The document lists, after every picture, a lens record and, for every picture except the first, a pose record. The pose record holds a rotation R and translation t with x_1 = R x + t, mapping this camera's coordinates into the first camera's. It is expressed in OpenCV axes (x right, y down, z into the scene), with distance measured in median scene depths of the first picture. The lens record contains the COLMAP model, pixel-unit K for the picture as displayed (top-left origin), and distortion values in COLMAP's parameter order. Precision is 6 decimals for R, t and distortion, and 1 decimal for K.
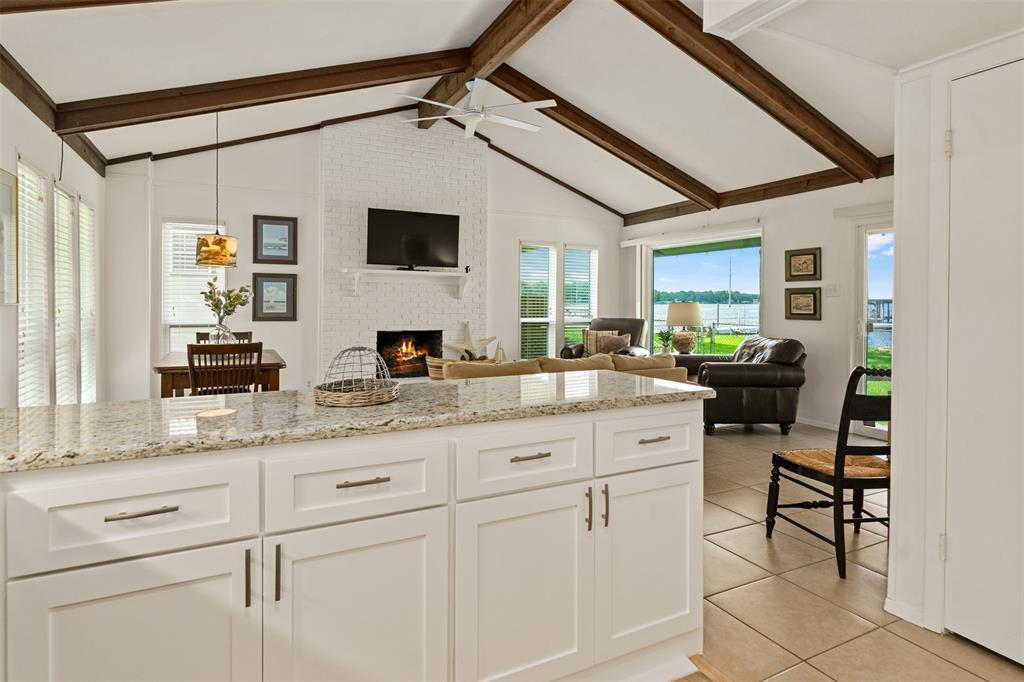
lens RADIAL K [[551.5, 0, 525.6], [0, 551.5, 307.7], [0, 0, 1]] dist [-0.000118, -0.000600]
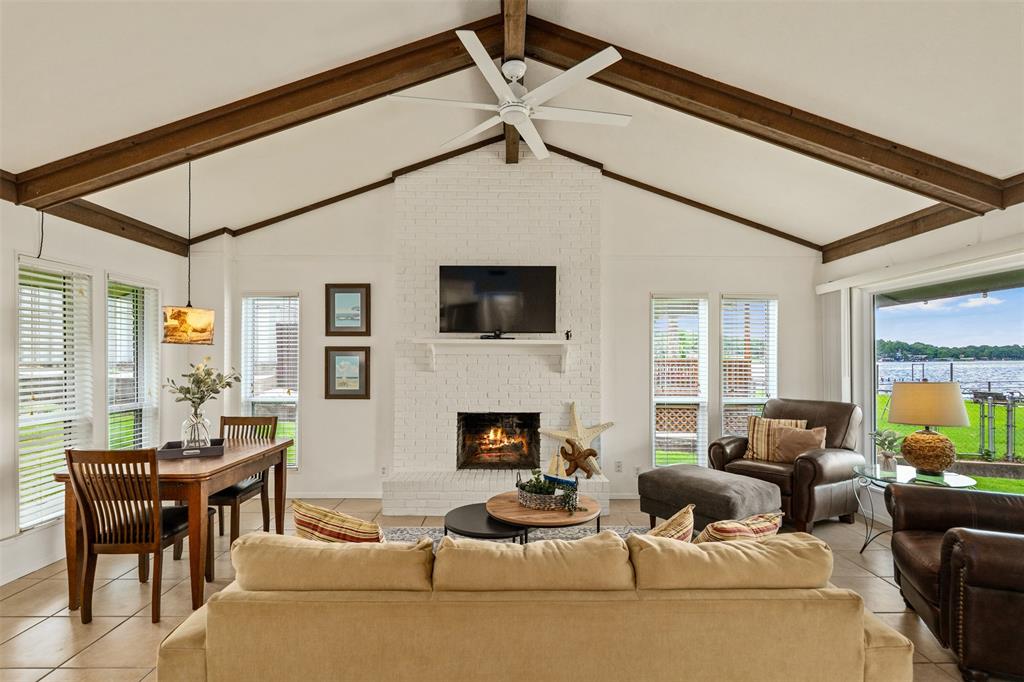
lens RADIAL K [[488.9, 0, 519.8], [0, 488.9, 354.5], [0, 0, 1]] dist [0.001154, -0.002647]
pose [[0.891001, -0.011791, -0.453848, 0.147888], [0.001513, 0.999734, -0.023003, -0.027385], [0.453998, 0.019809, 0.890782, 0.373930]]
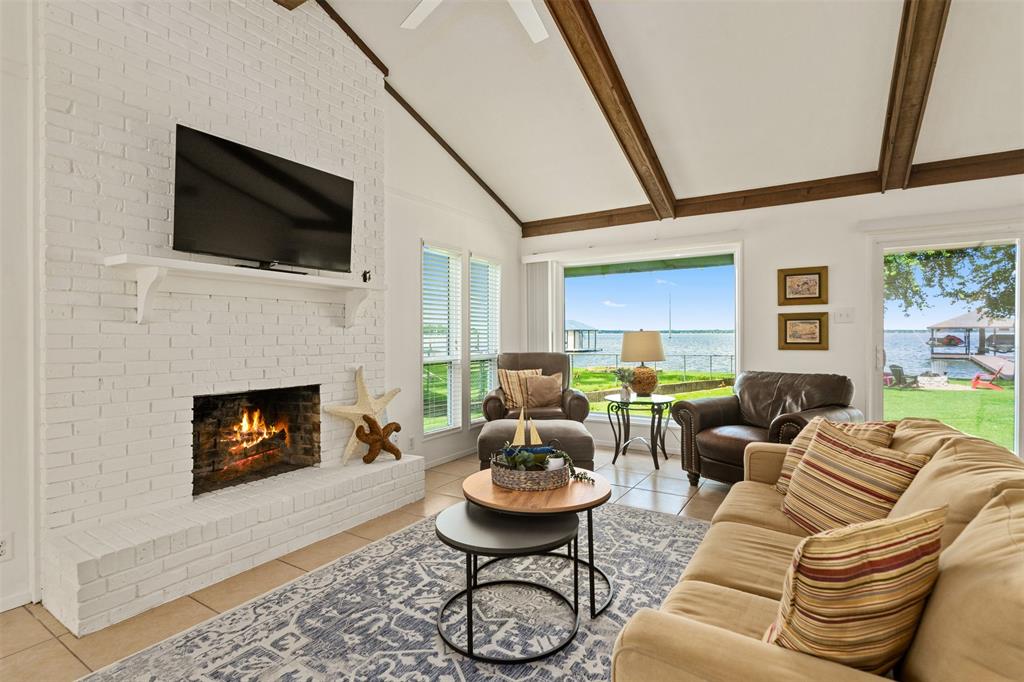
lens RADIAL K [[488.9, 0, 516.7], [0, 488.9, 332.8], [0, 0, 1]] dist [0.001154, -0.002647]
pose [[0.869367, -0.008628, 0.494091, -0.228996], [0.012693, 0.999908, -0.004874, -0.006242], [-0.494004, 0.010508, 0.869396, 0.490247]]
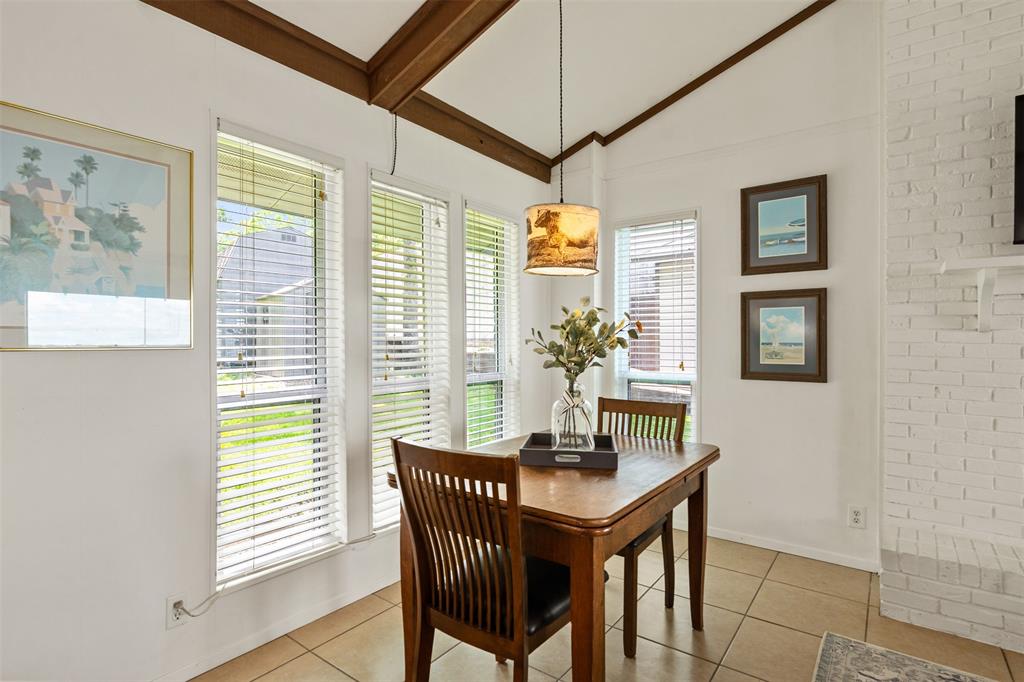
lens RADIAL K [[523.5, 0, 503.2], [0, 523.5, 339.6], [0, 0, 1]] dist [-0.008382, 0.002462]
pose [[0.418277, -0.013280, -0.908222, -0.102944], [-0.008084, 0.999799, -0.018342, -0.003679], [0.908283, 0.015014, 0.418086, 0.499417]]
